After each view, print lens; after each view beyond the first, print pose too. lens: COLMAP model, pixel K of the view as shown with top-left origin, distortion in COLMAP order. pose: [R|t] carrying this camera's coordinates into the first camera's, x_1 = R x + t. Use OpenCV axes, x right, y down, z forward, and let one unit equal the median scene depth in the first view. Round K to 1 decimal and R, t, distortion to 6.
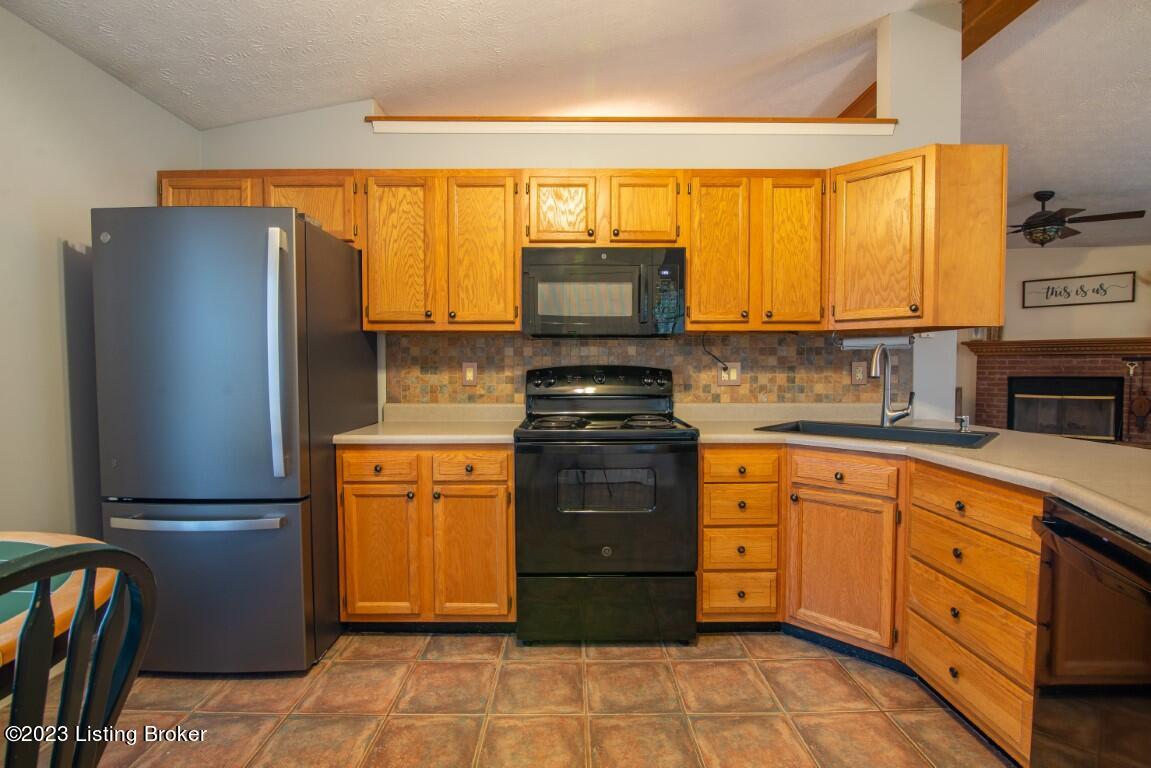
lens RADIAL K [[531.9, 0, 573.8], [0, 531.9, 383.5], [0, 0, 1]] dist [-0.000027, 0.000001]
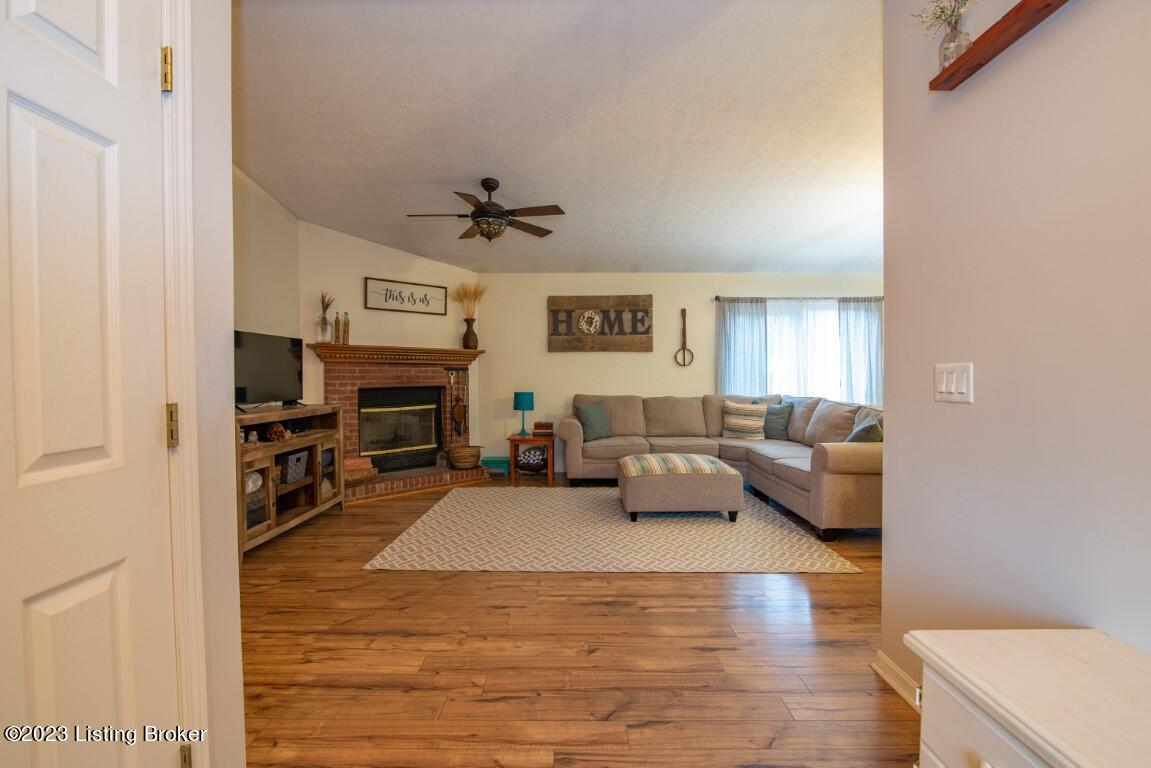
lens RADIAL K [[531.9, 0, 574.9], [0, 531.9, 383.6], [0, 0, 1]] dist [-0.000027, 0.000001]
pose [[0.016465, -0.011055, 0.999803, -0.013504], [0.039415, 0.999169, 0.010399, -0.016653], [-0.999087, 0.039236, 0.016887, 0.686637]]
